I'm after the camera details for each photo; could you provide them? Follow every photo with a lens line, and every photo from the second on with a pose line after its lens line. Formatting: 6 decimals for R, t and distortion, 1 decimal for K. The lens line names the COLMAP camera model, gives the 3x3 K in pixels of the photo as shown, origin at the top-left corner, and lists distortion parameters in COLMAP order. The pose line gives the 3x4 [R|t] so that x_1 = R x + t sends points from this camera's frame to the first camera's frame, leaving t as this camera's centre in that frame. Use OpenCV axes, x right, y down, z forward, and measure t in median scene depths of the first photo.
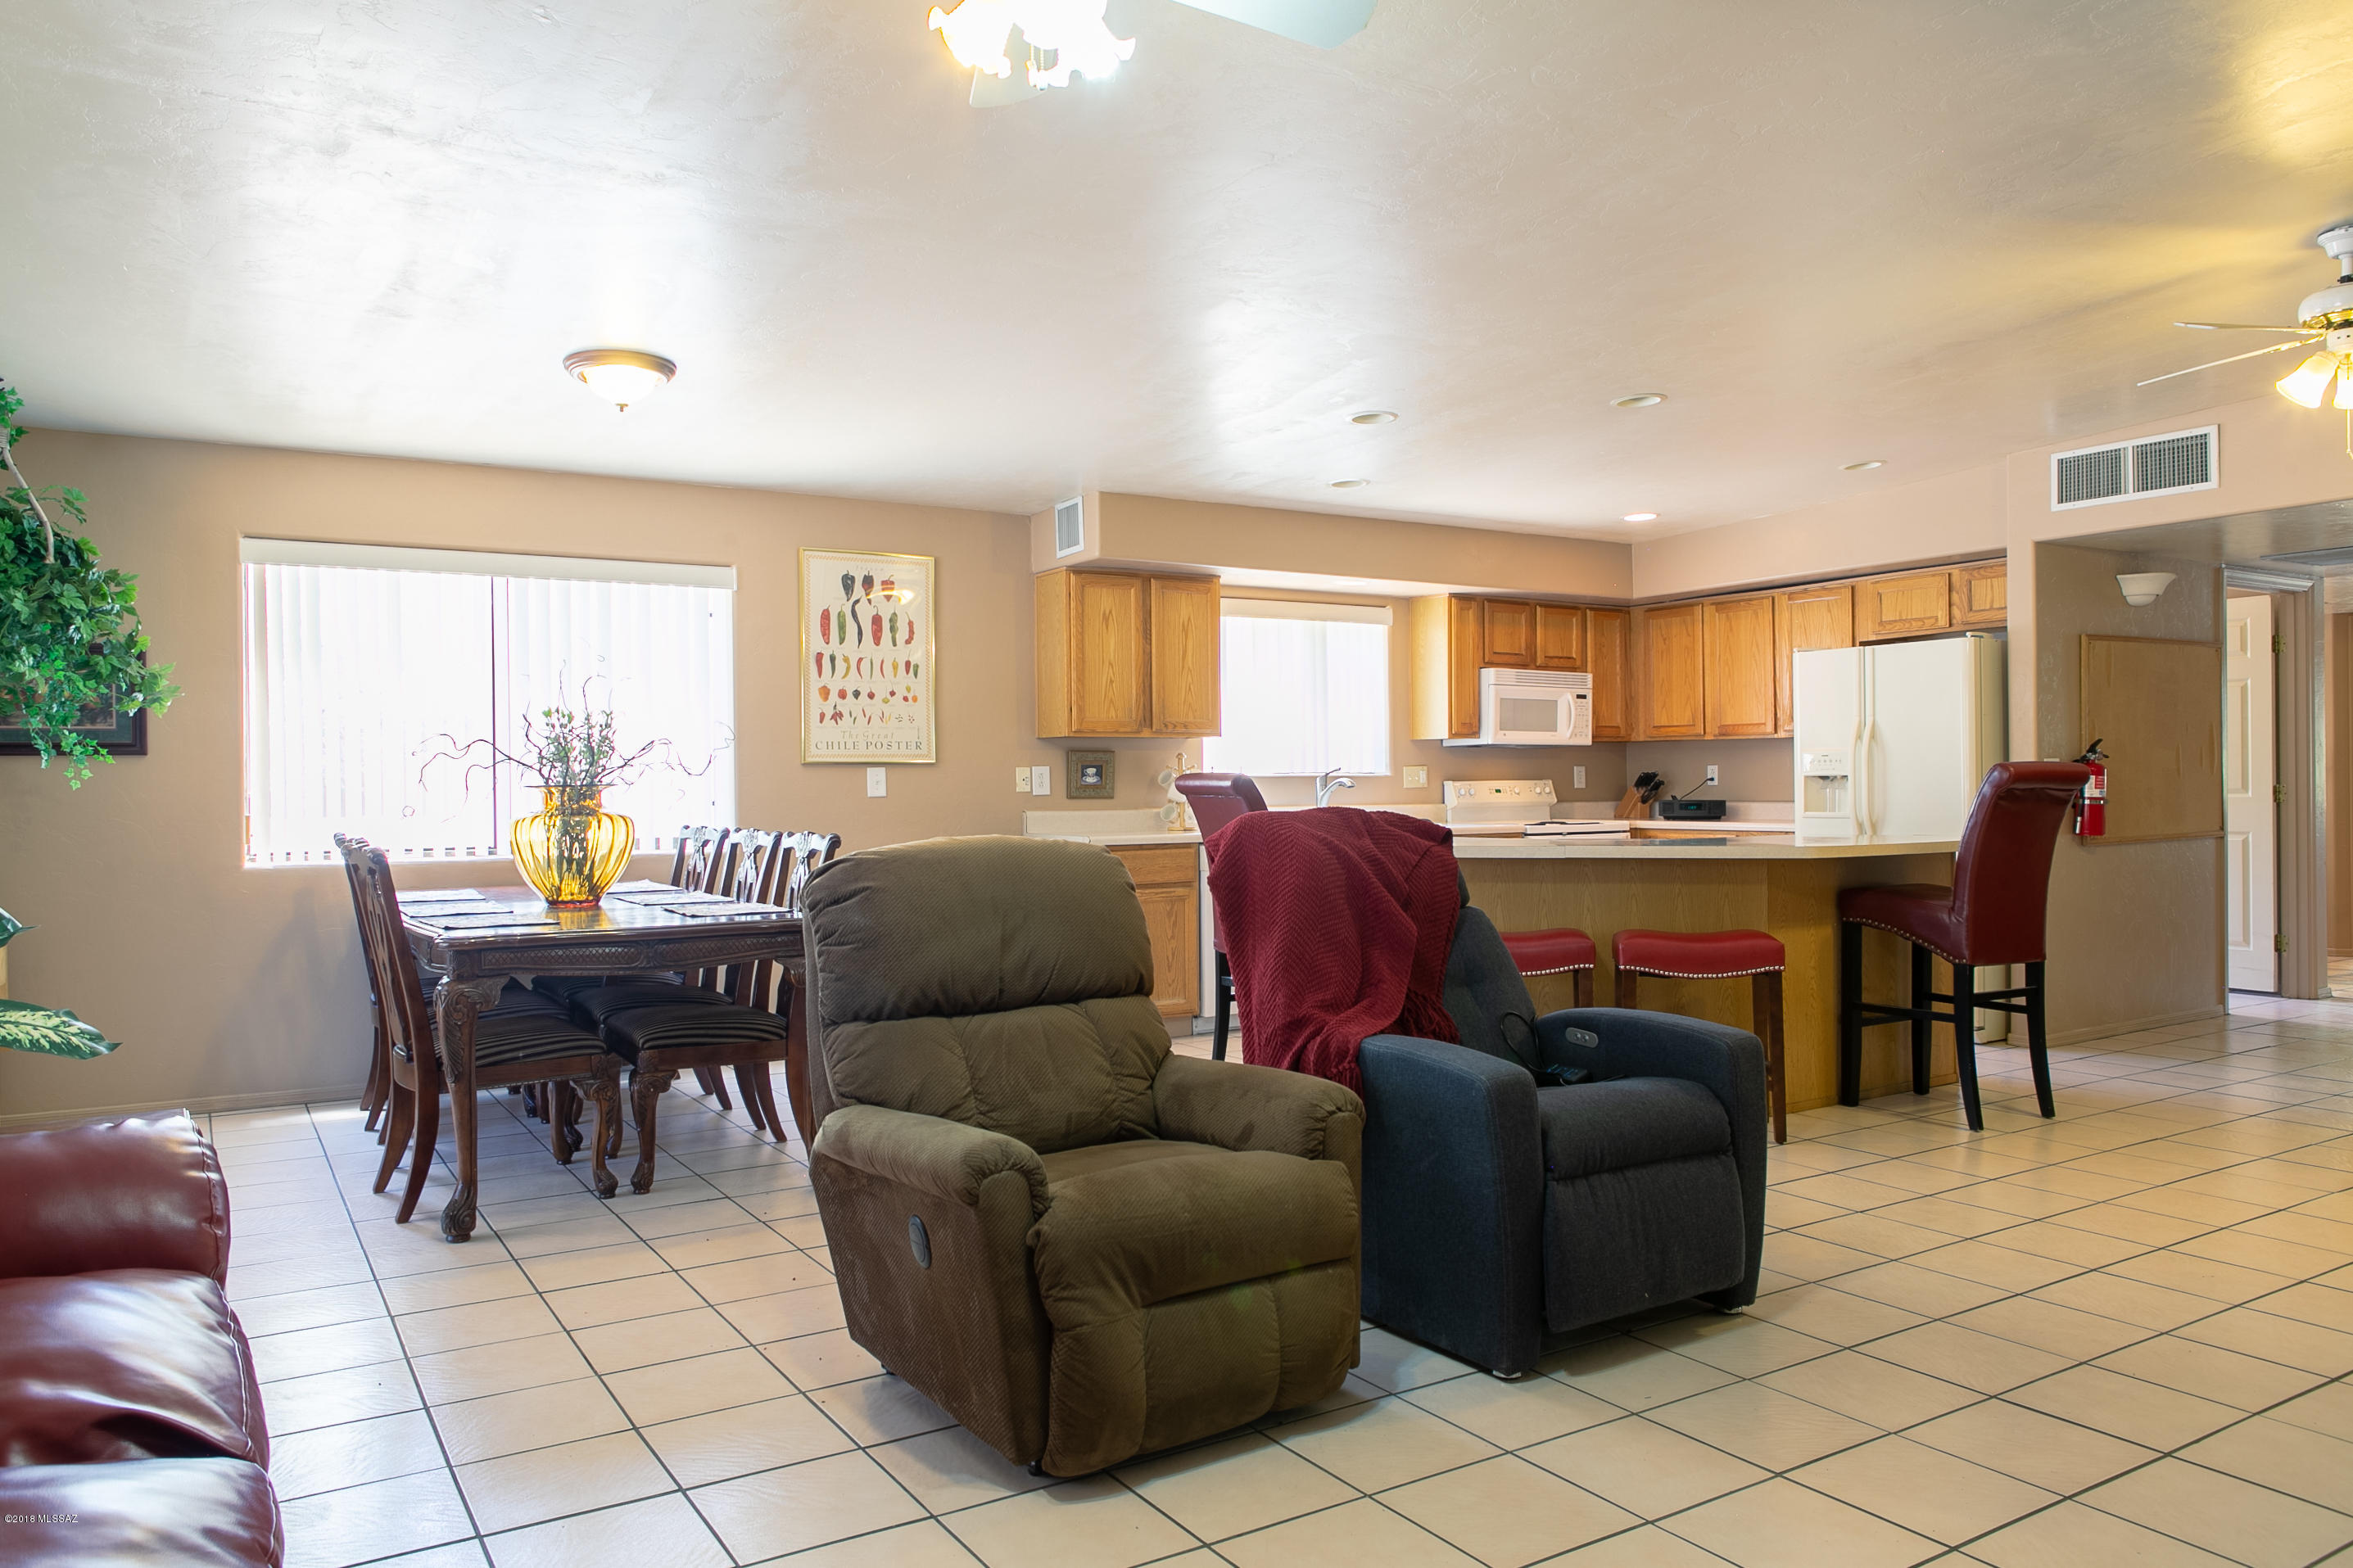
lens RADIAL K [[1627.5, 0, 1172.6], [0, 1627.5, 755.5], [0, 0, 1]] dist [-0.019011, -0.000256]
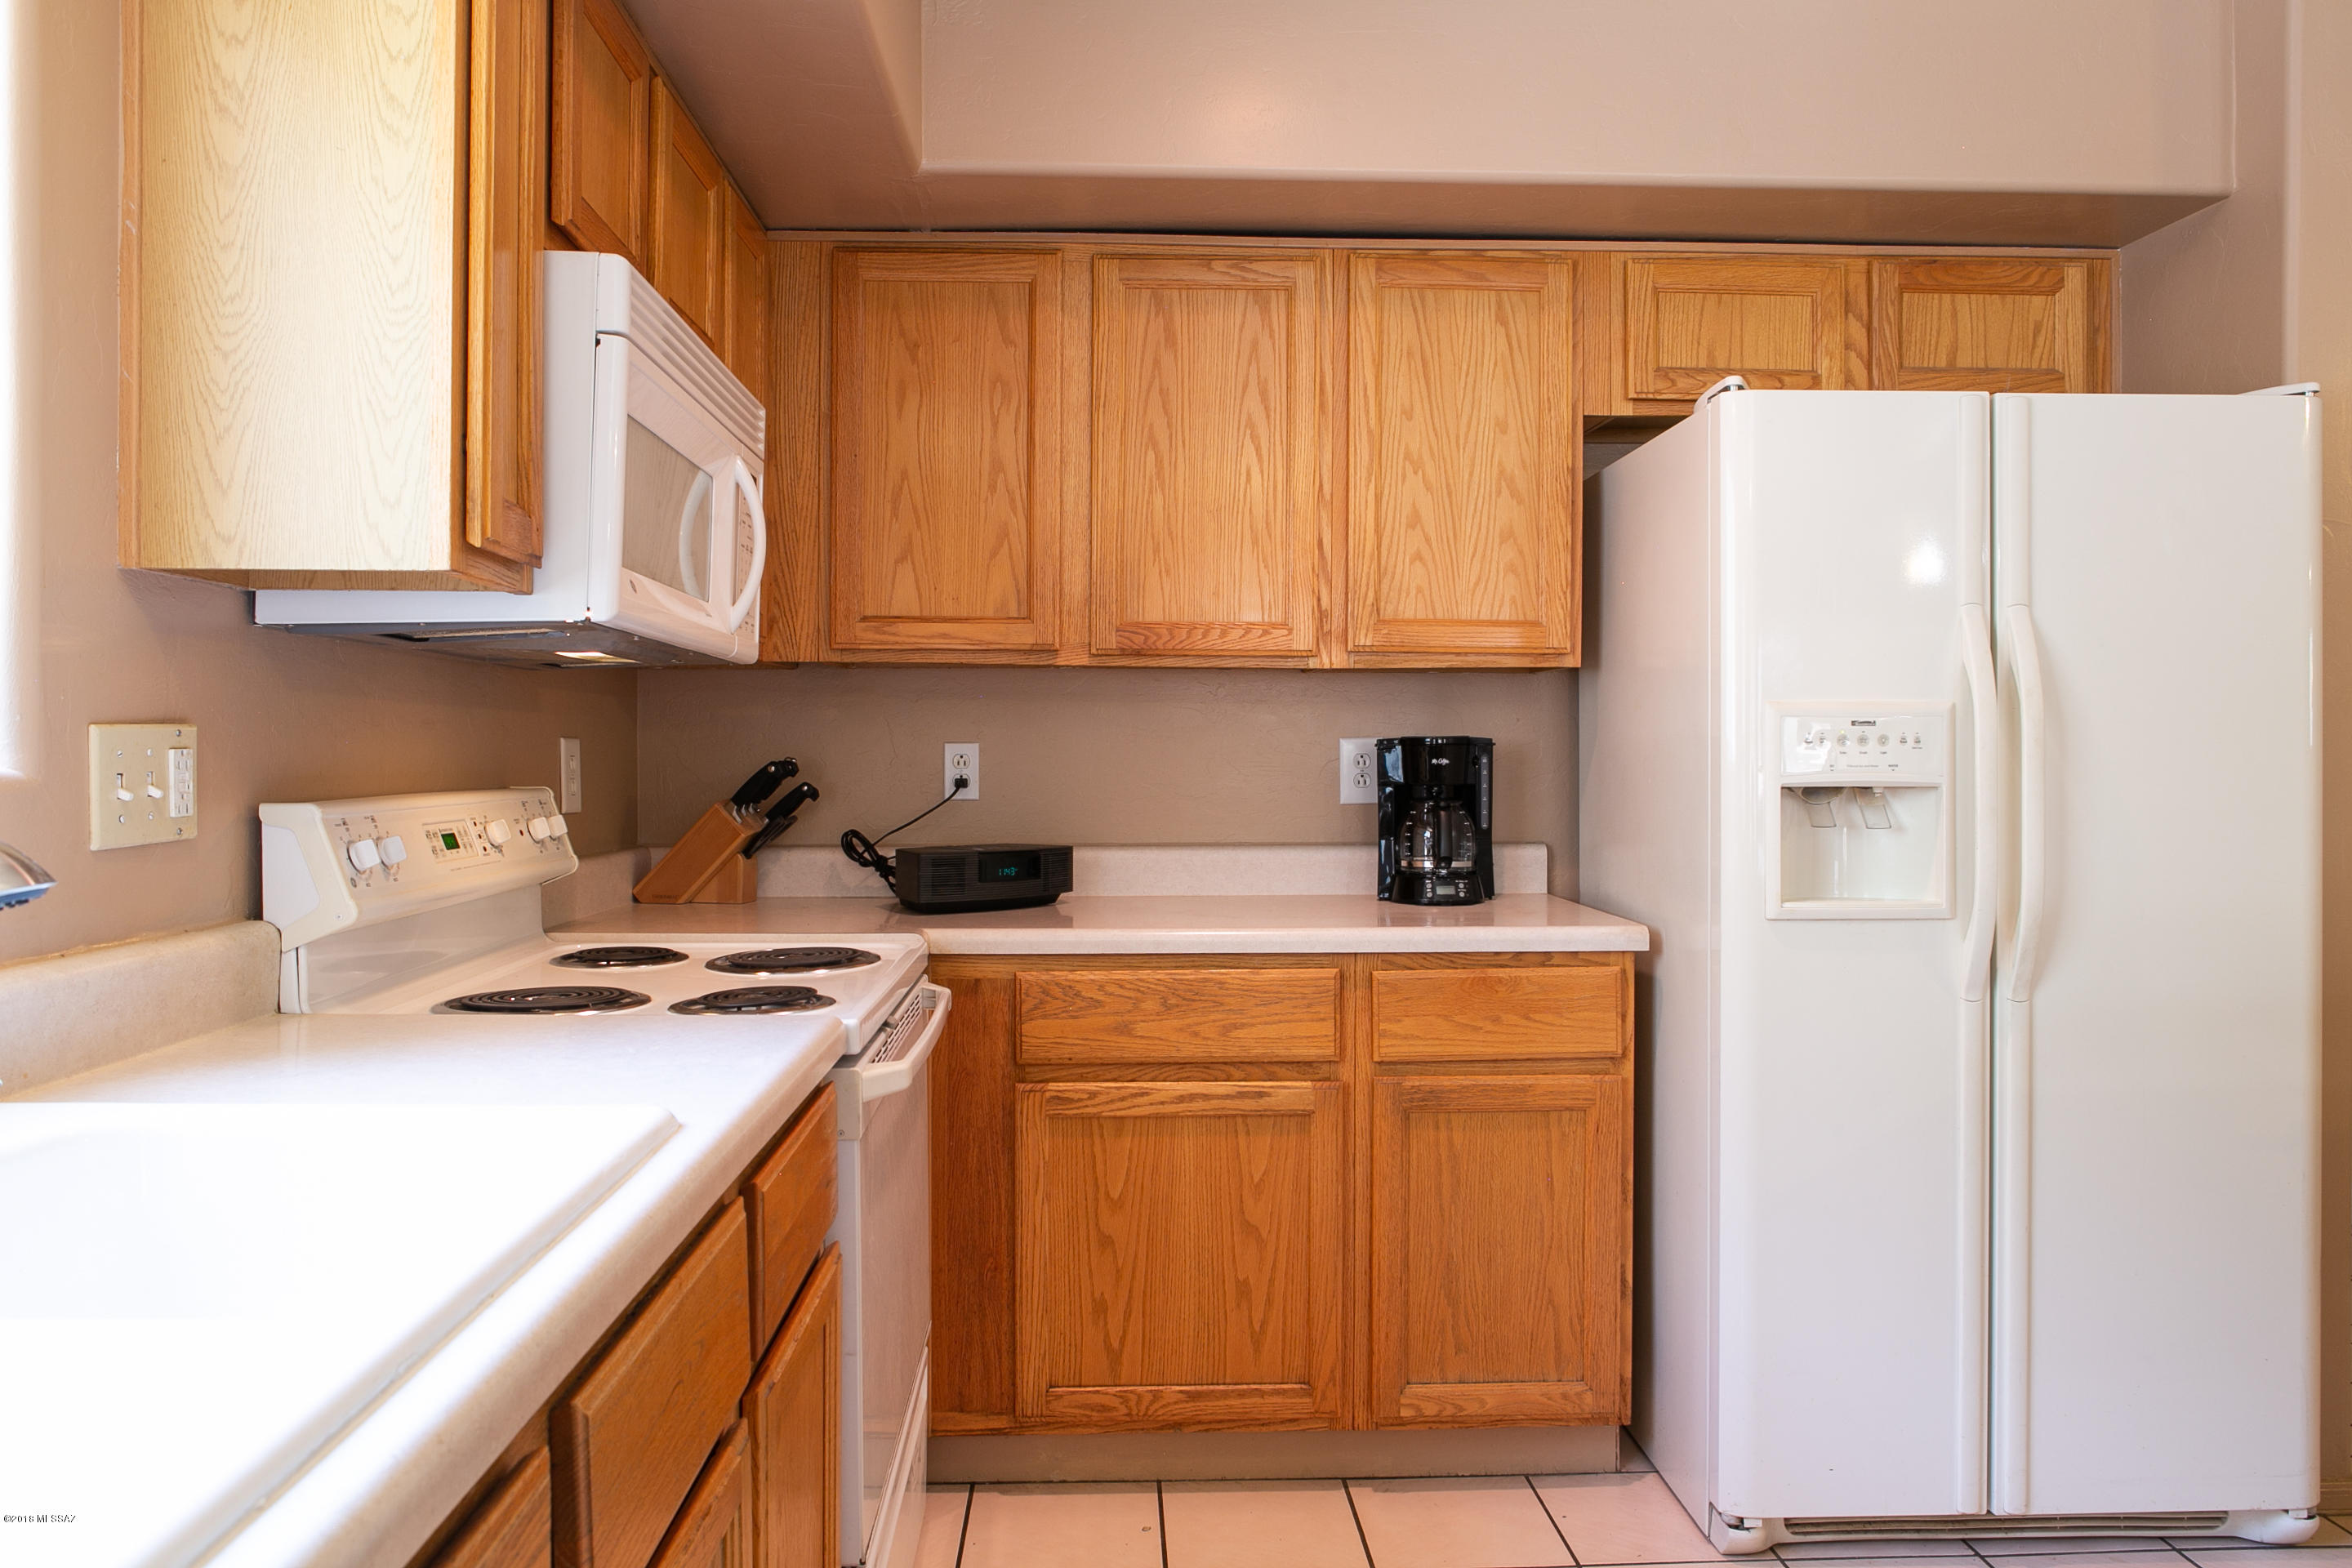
lens RADIAL K [[1627.0, 0, 1172.1], [0, 1627.0, 755.5], [0, 0, 1]] dist [-0.019011, -0.000256]
pose [[0.488652, 0.005347, 0.872463, 0.047609], [-0.014529, 0.999892, 0.002010, 0.007766], [-0.872358, -0.013658, 0.488677, 0.807762]]
